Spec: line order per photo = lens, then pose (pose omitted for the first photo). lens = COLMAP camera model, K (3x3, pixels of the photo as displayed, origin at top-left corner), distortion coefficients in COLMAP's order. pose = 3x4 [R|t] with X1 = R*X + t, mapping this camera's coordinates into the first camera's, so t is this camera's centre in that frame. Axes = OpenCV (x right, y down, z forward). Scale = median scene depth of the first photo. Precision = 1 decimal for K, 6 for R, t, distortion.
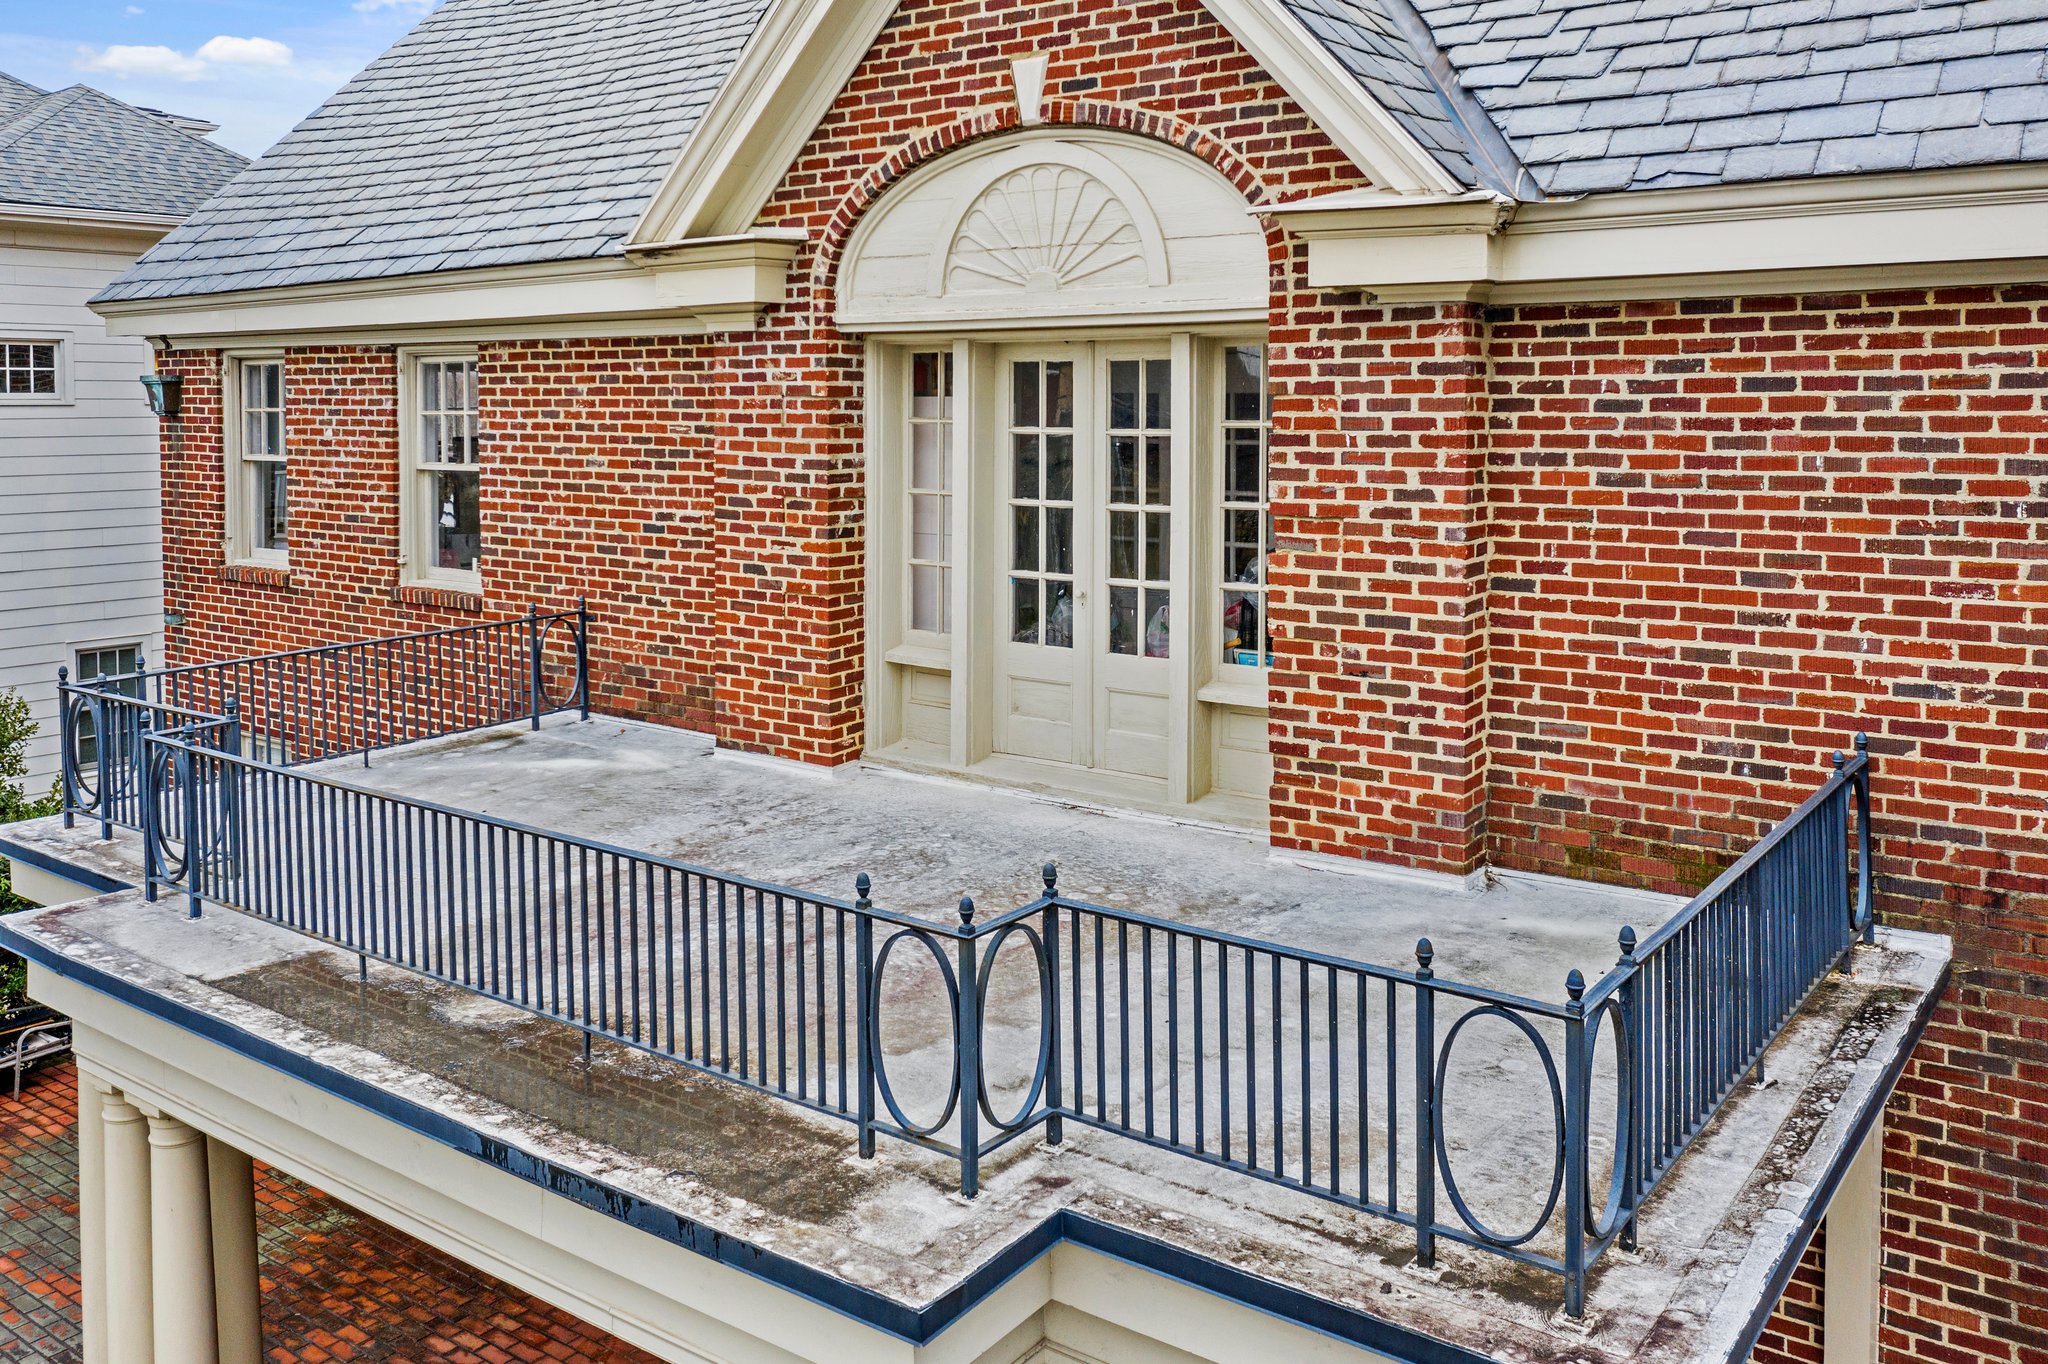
lens RADIAL K [[1728.1, 0, 948.8], [0, 1728.1, 480.9], [0, 0, 1]] dist [-0.000260, 0.001269]
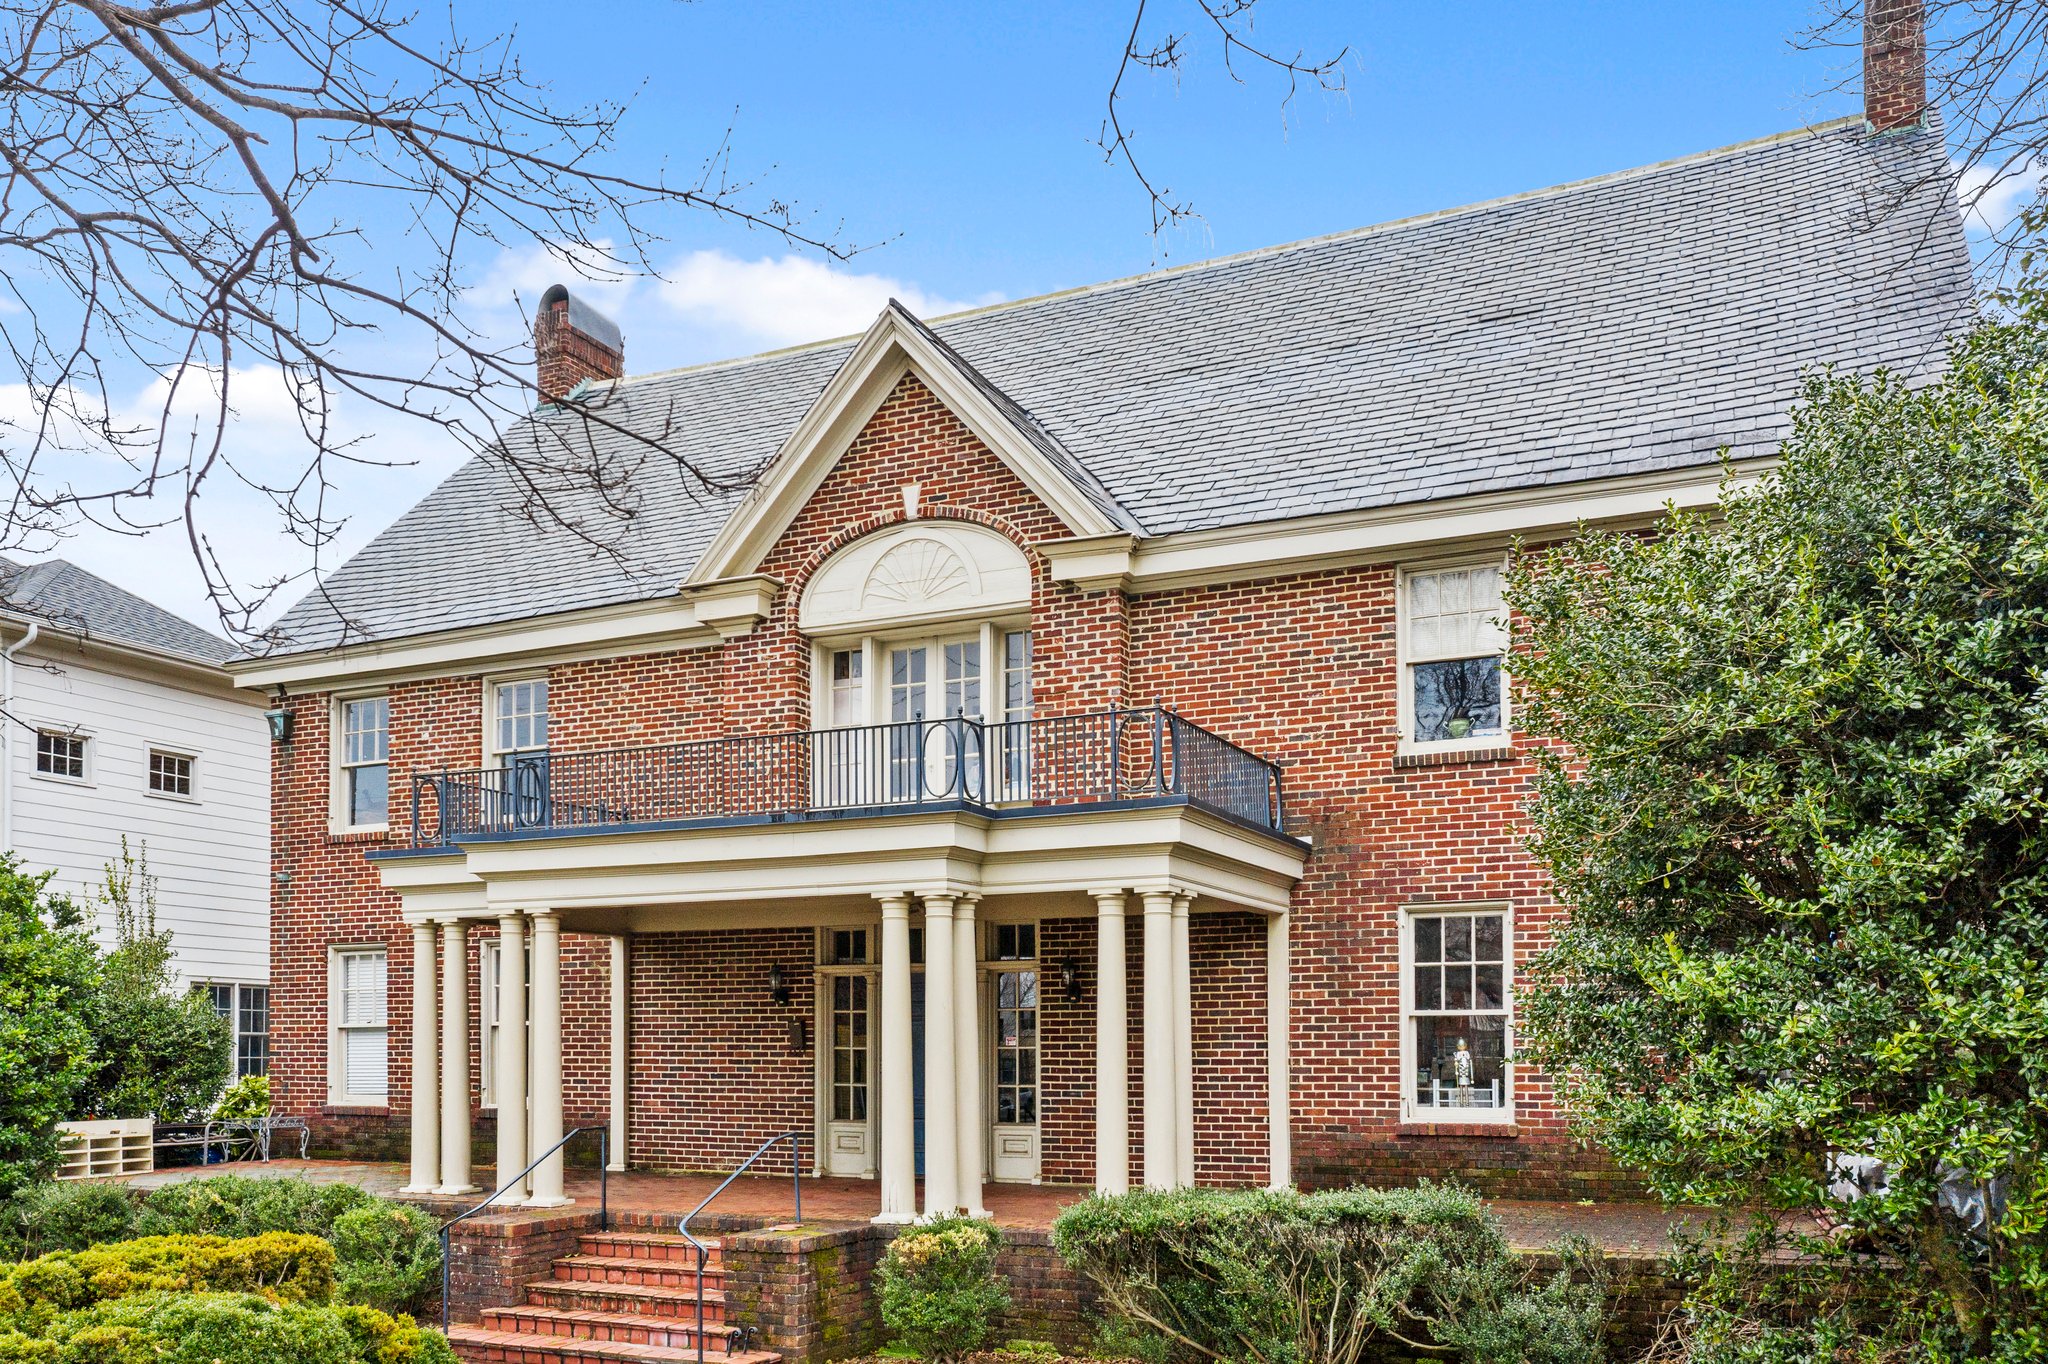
lens RADIAL K [[1742.9, 0, 1022.1], [0, 1742.9, 1056.8], [0, 0, 1]] dist [-0.004981, 0.001686]
pose [[0.974009, 0.005573, 0.226443, -0.320074], [0.006433, 0.998613, -0.052247, 0.595026], [-0.226420, 0.052345, 0.972622, -1.096898]]
